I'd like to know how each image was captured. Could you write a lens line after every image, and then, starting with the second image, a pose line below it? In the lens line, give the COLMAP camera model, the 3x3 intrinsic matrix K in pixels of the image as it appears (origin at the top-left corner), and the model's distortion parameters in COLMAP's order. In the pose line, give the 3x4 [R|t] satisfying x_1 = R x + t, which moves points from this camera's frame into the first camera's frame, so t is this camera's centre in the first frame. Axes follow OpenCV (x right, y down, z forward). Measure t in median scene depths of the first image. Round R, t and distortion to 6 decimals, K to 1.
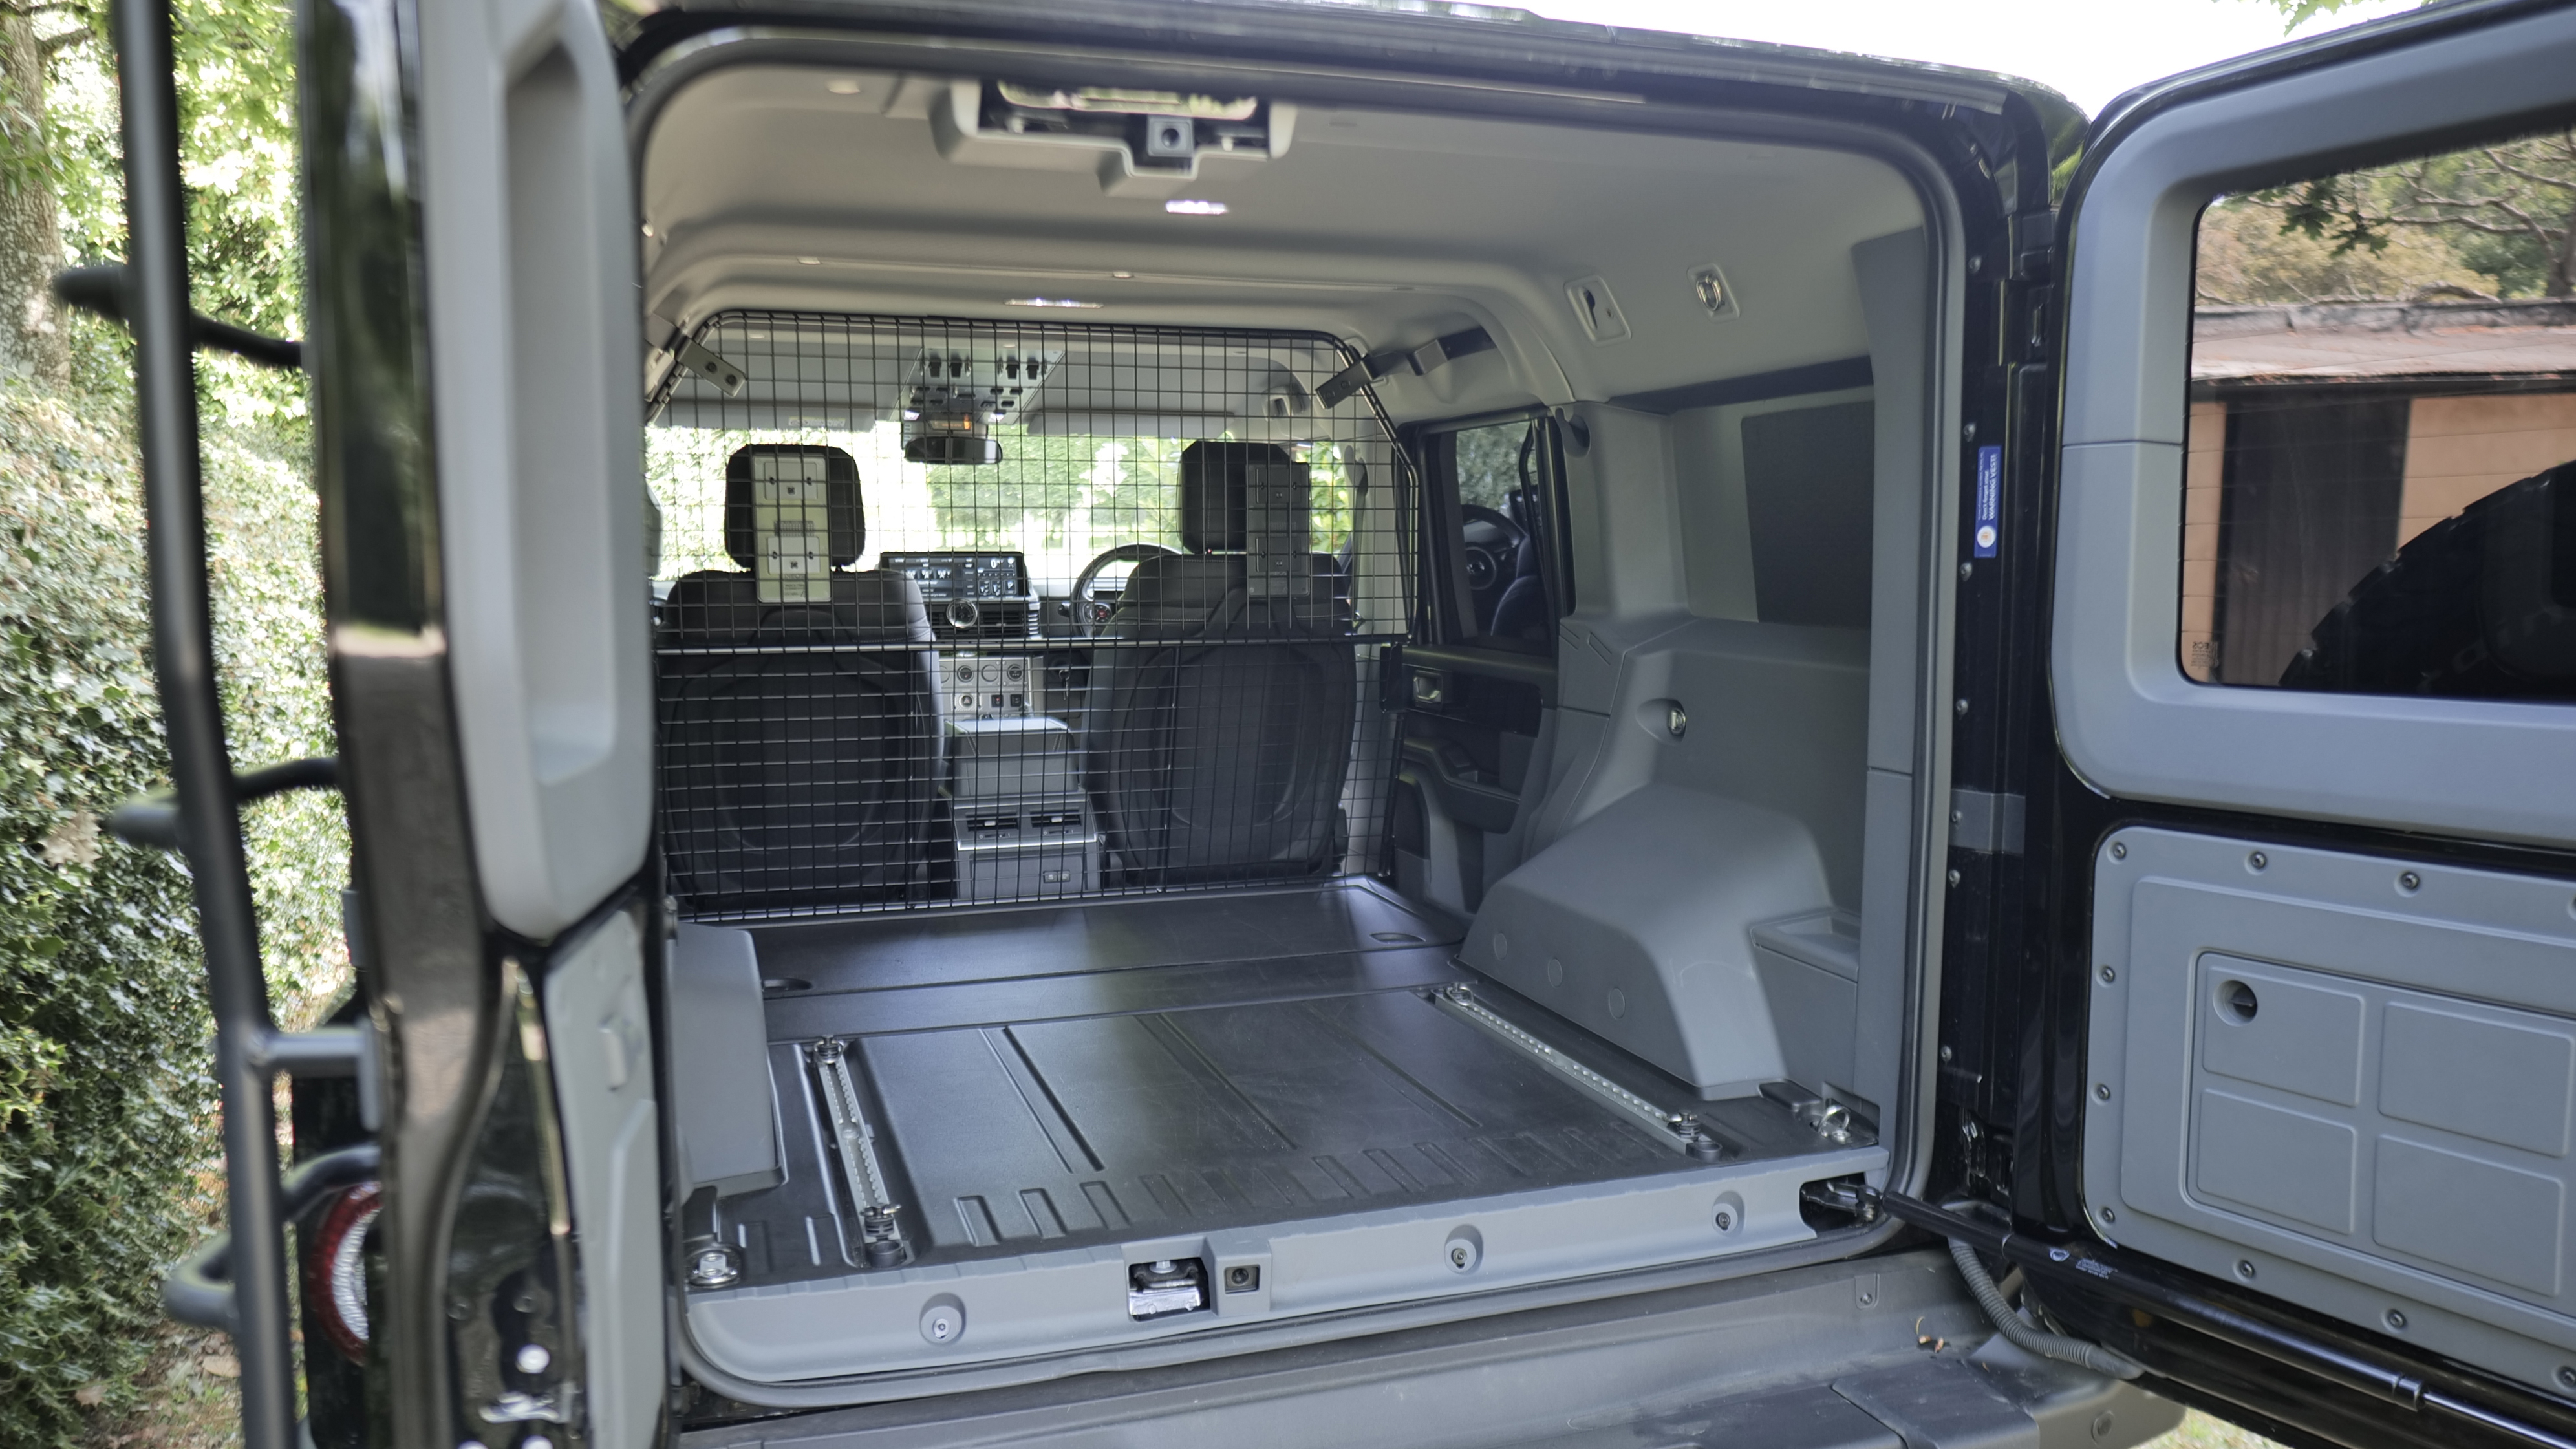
lens RADIAL K [[1798.0, 0, 1294.3], [0, 1798.0, 828.3], [0, 0, 1]] dist [0.001567, -0.001429]
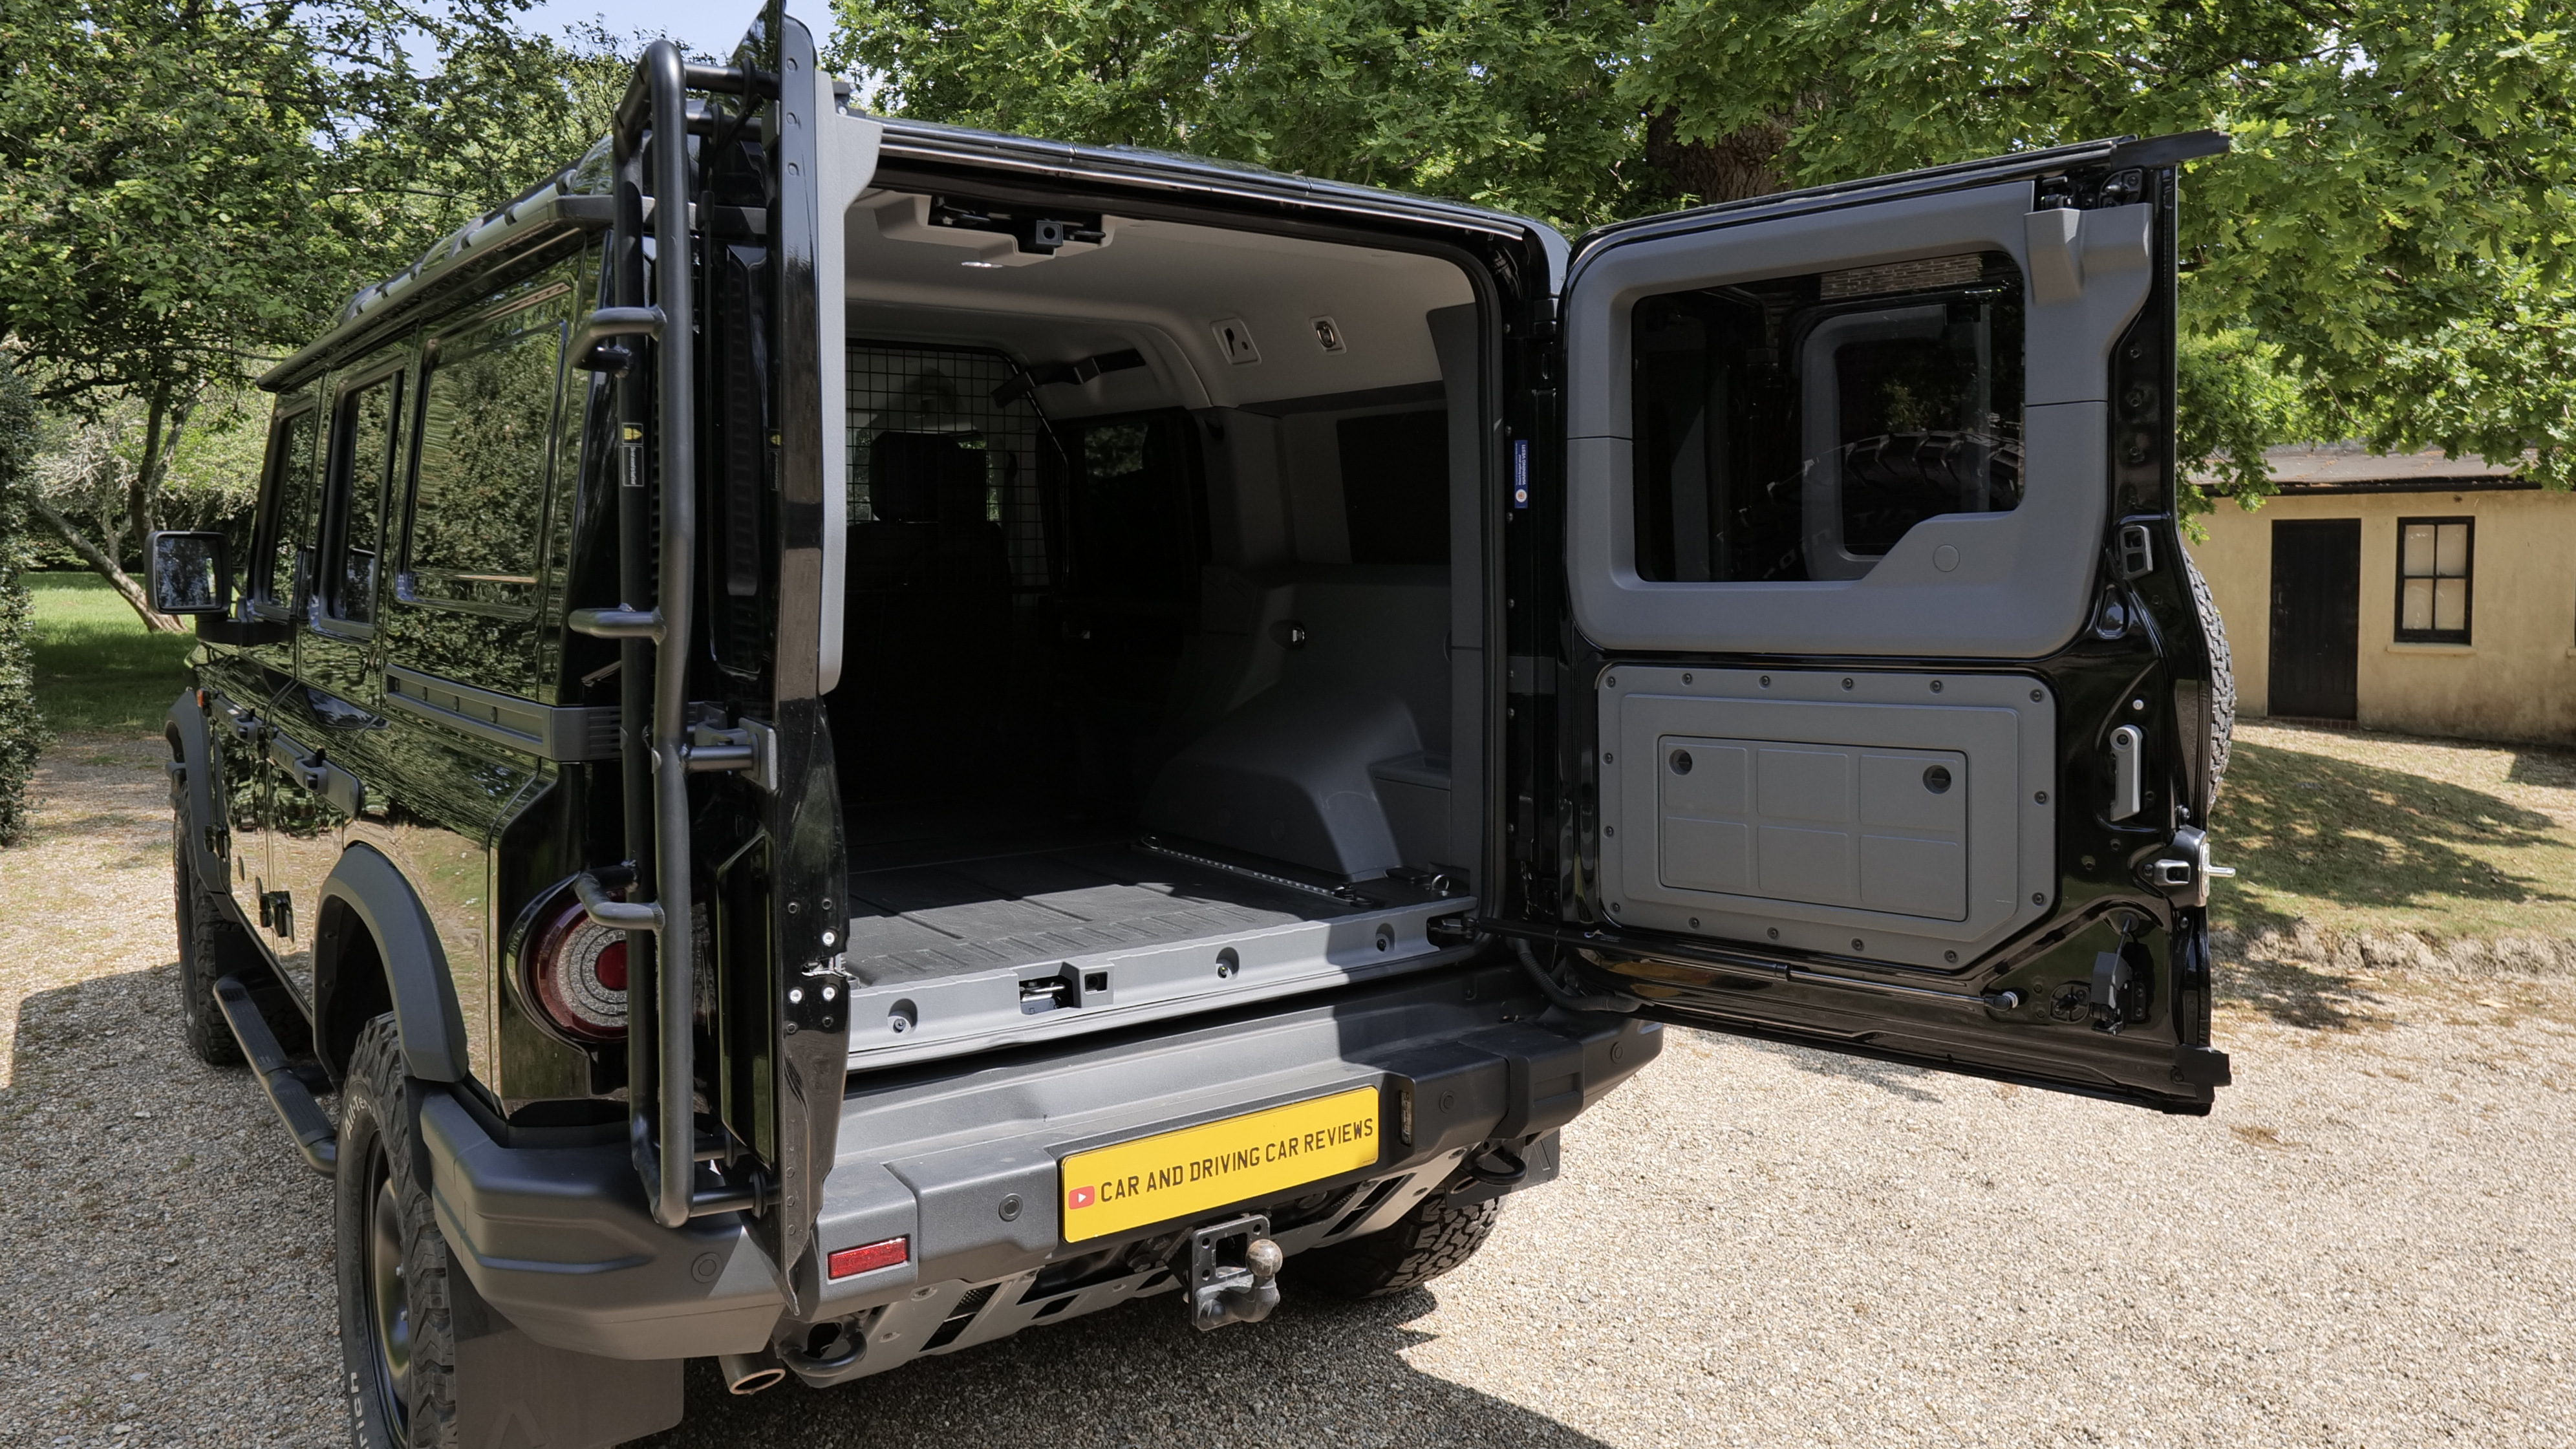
lens RADIAL K [[1813.8, 0, 1288.0], [0, 1813.8, 724.5], [0, 0, 1]] dist [-0.002267, -0.002866]
pose [[0.955625, -0.028294, 0.293224, -0.278771], [0.046118, 0.997473, -0.054050, 0.112920], [-0.290954, 0.065174, 0.954515, -0.444641]]
